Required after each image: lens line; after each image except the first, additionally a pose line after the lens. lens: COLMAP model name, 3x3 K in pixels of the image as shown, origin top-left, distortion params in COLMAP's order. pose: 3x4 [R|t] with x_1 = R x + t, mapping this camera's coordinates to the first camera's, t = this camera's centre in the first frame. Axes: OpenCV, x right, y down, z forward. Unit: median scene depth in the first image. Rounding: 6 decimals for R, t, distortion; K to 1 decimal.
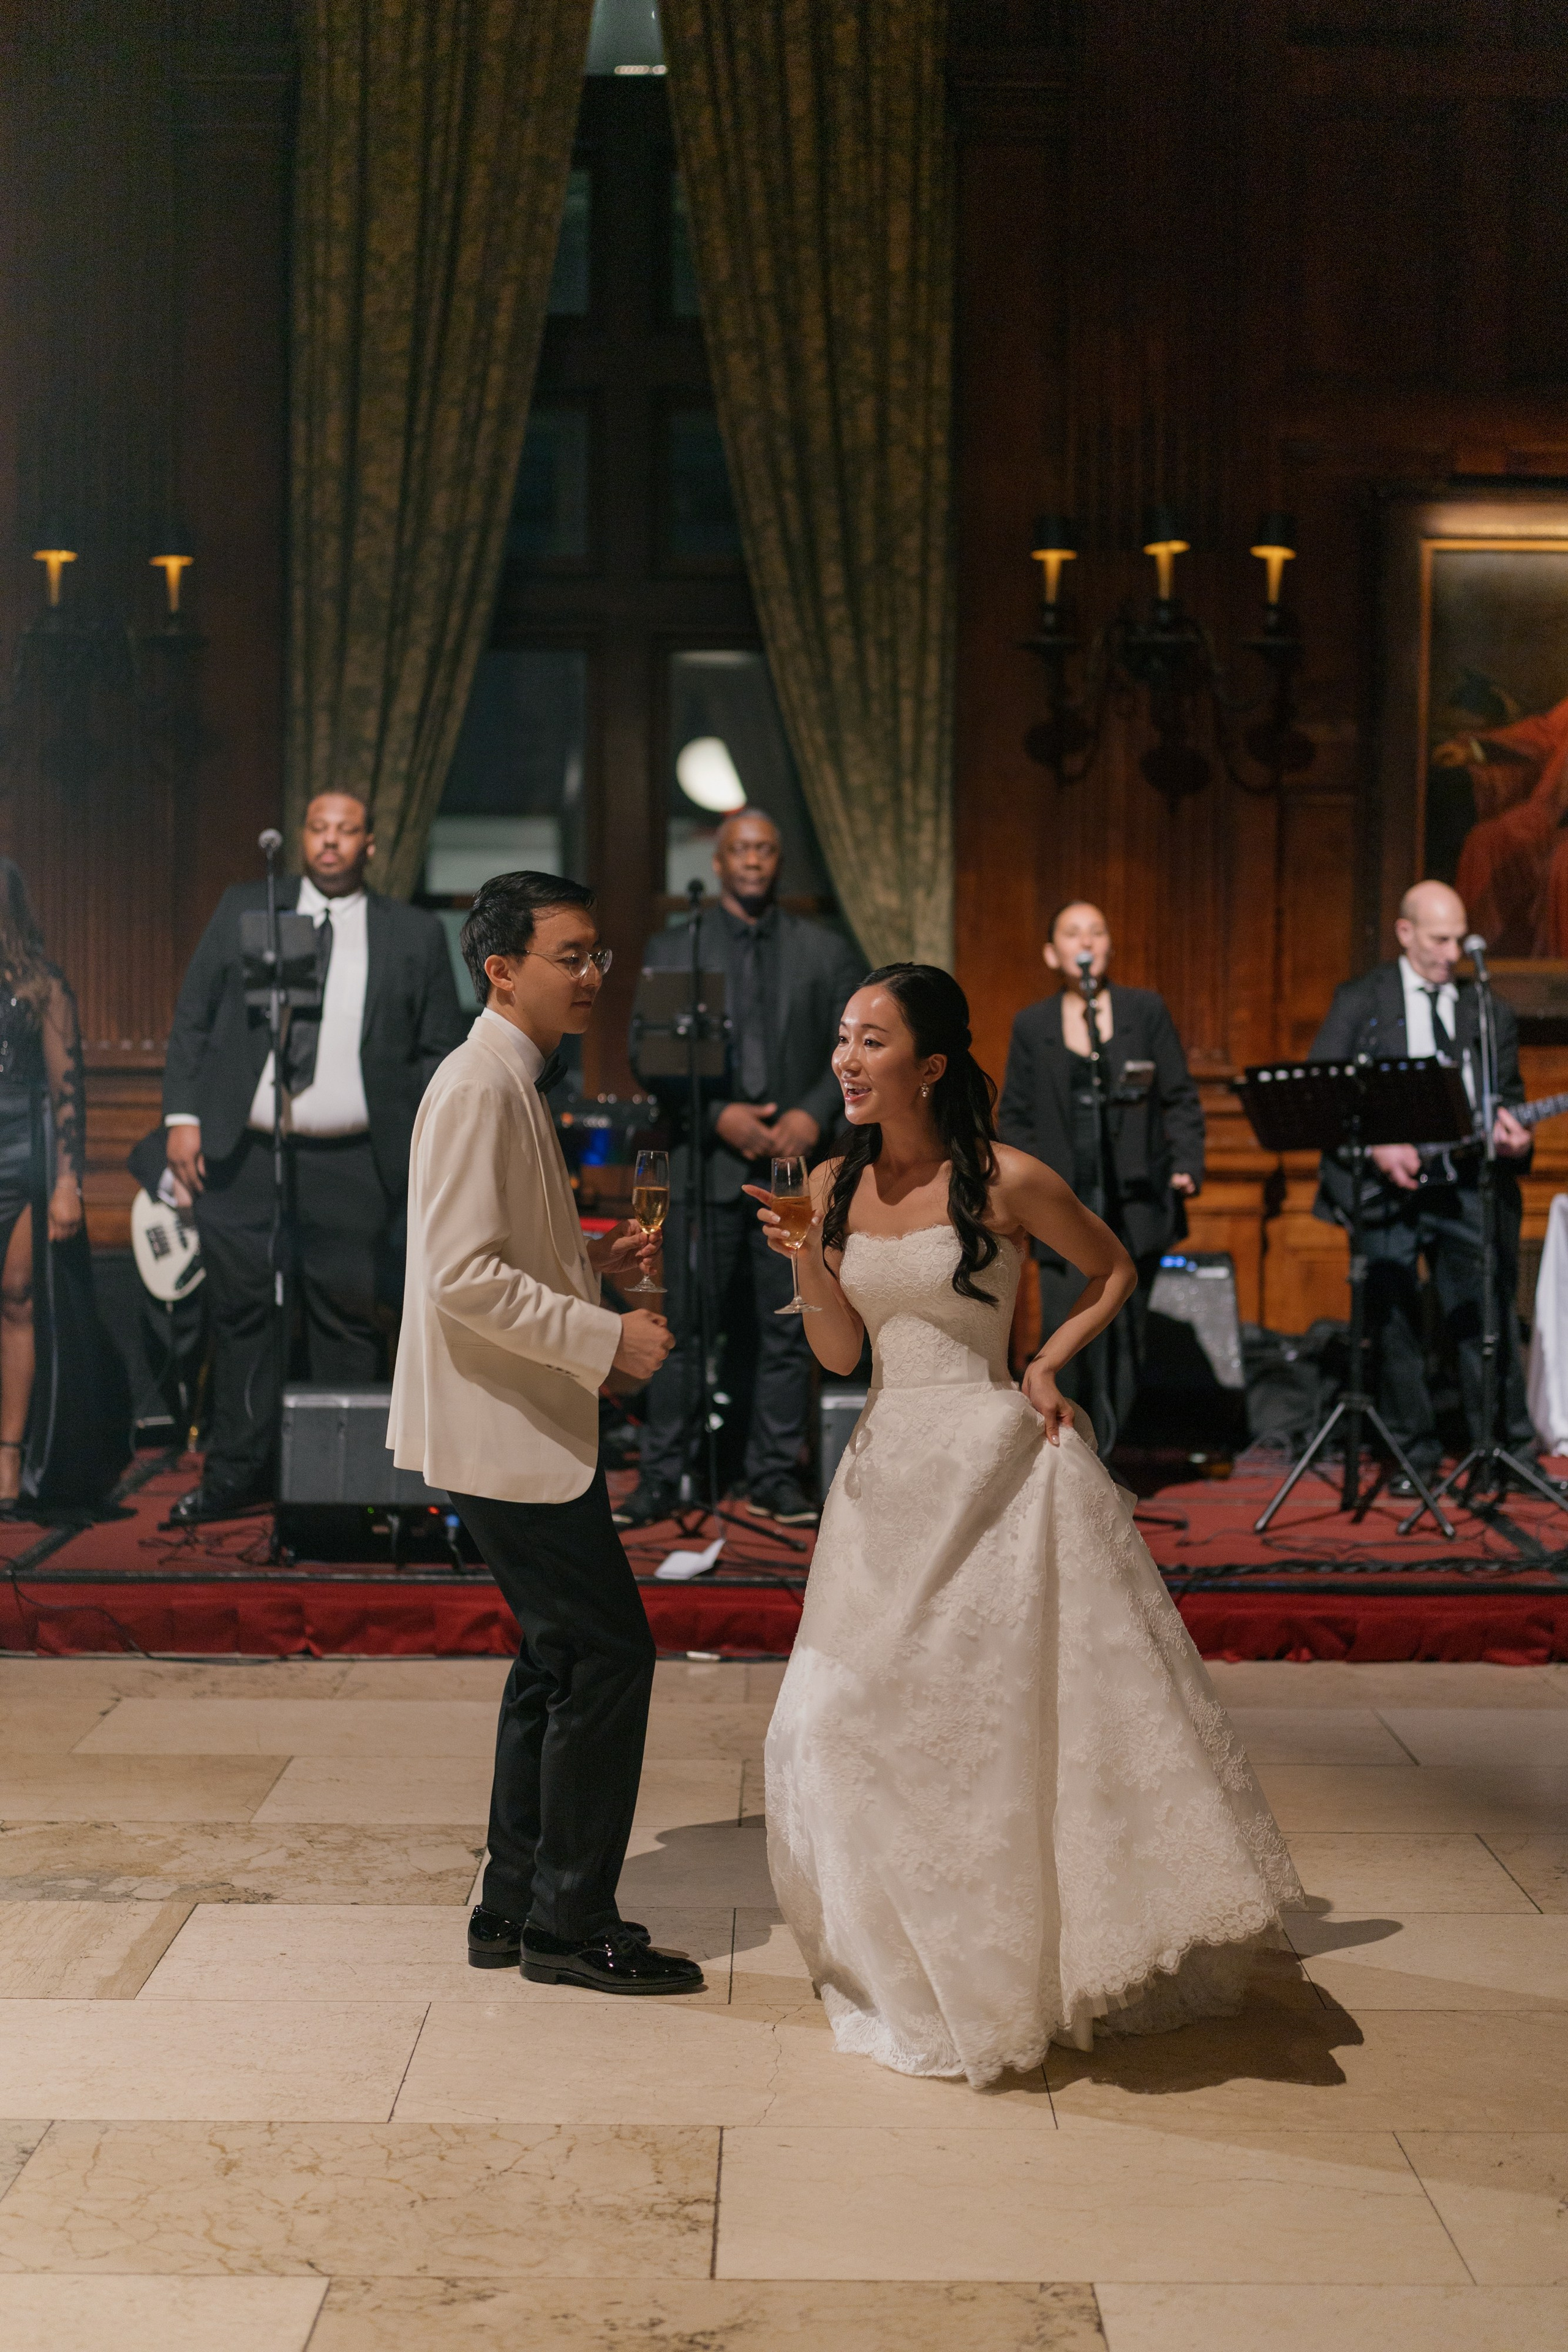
lens RADIAL K [[3256.3, 0, 740.9], [0, 3256.3, 1171.2], [0, 0, 1]] dist [0.001527, 0.000000]
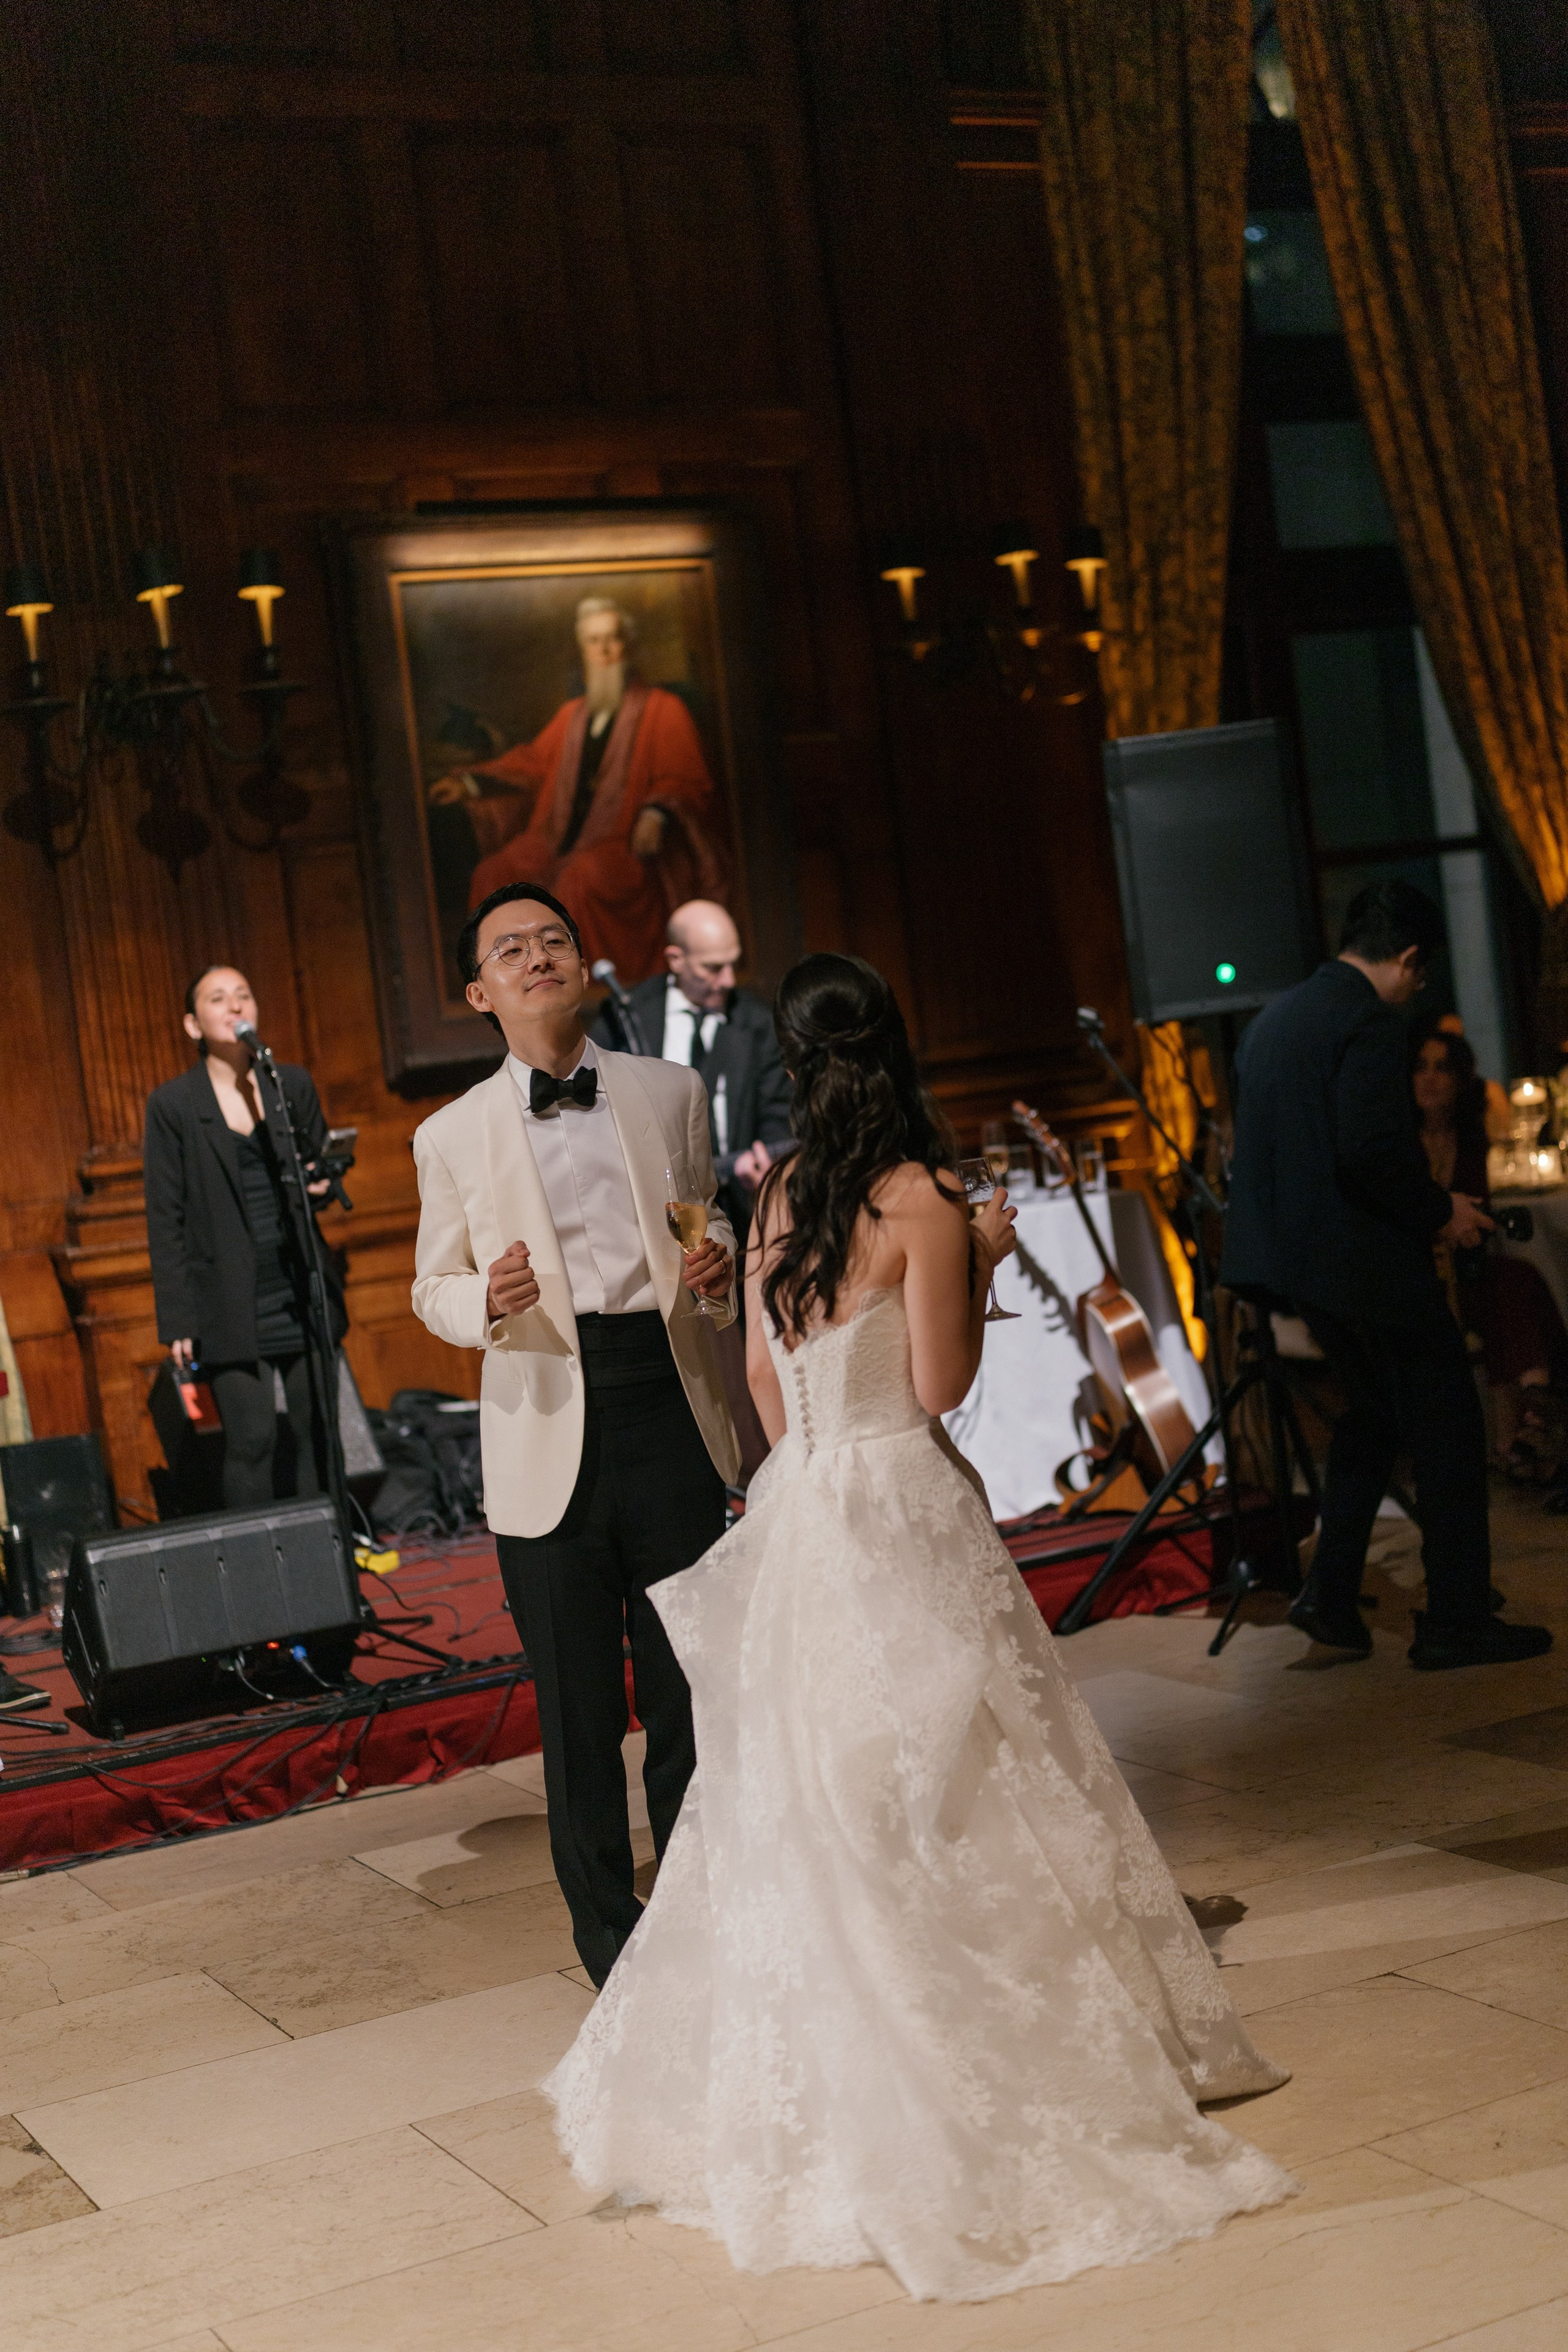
lens RADIAL K [[3256.3, 0, 764.7], [0, 3256.3, 1164.0], [0, 0, 1]] dist [0.001527, 0.000000]
pose [[0.882119, -0.137287, 0.450575, -0.149739], [0.154926, 0.987923, -0.002296, -0.001912], [-0.444818, 0.071831, 0.892736, 0.103840]]
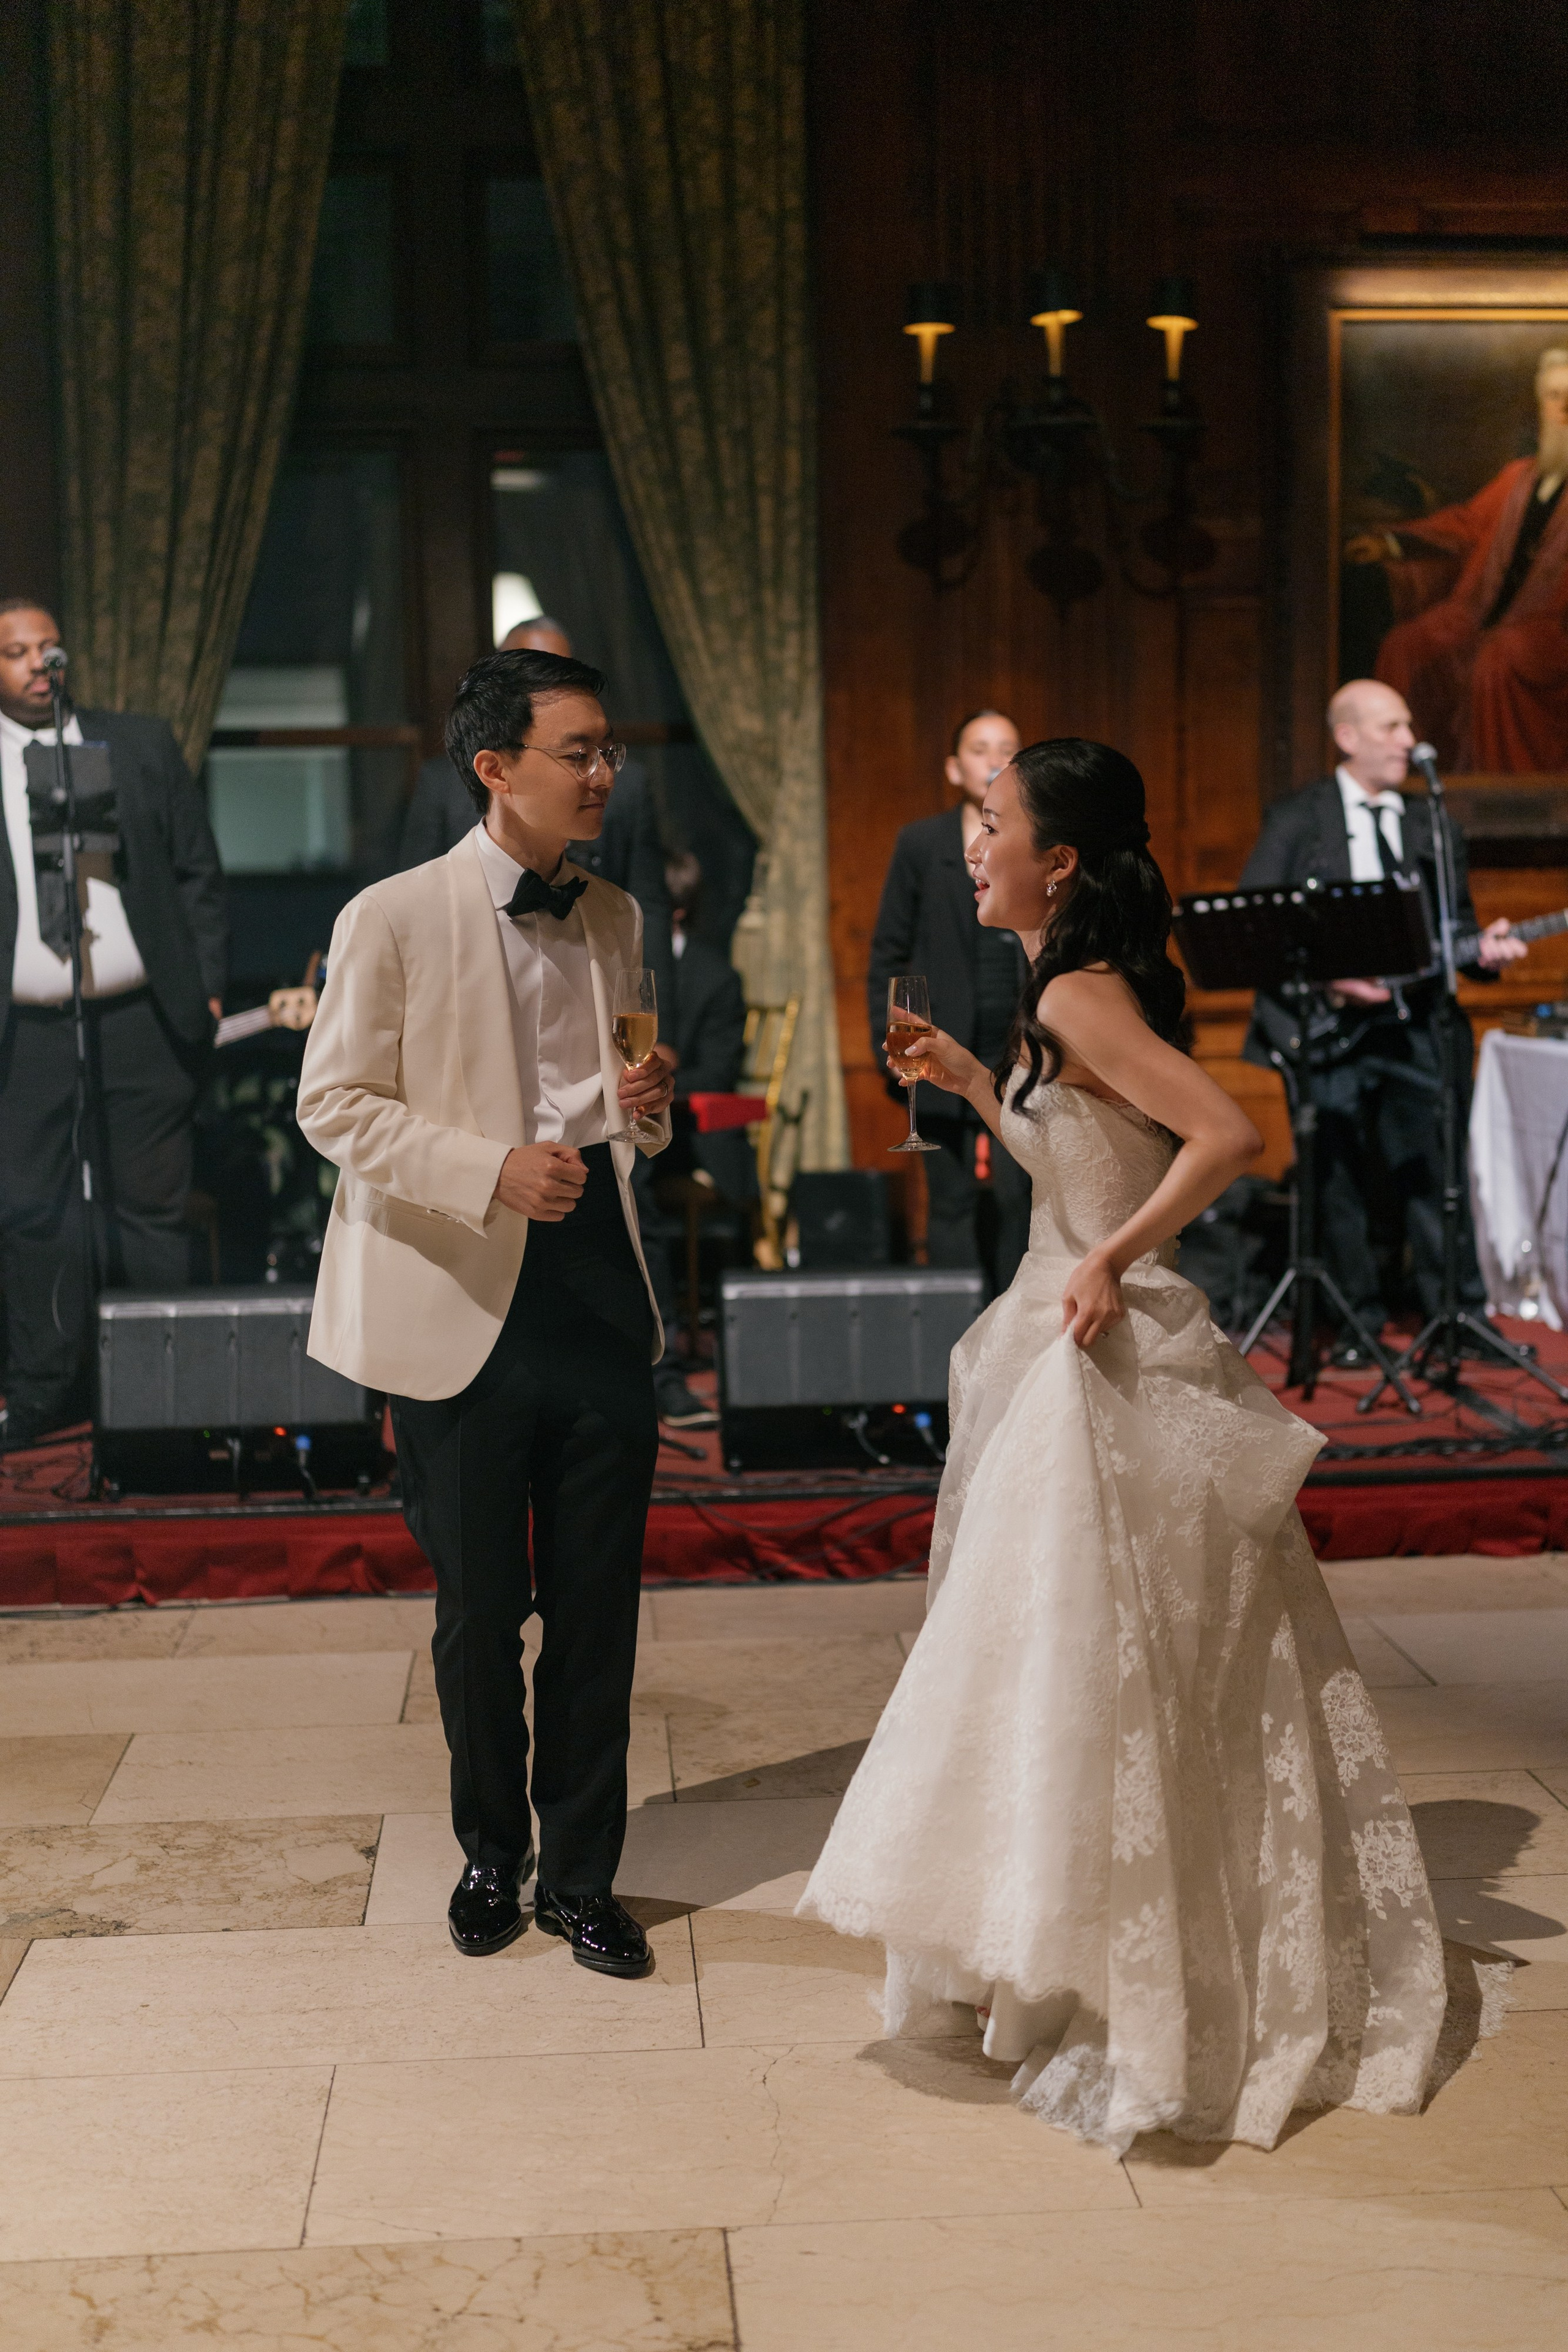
lens RADIAL K [[3256.3, 0, 805.9], [0, 3256.3, 1223.5], [0, 0, 1]] dist [0.001527, 0.000000]
pose [[0.995916, -0.033548, 0.083822, -0.019849], [0.028540, 0.997776, 0.060238, 0.000528], [-0.085657, -0.057599, 0.994658, 0.098900]]
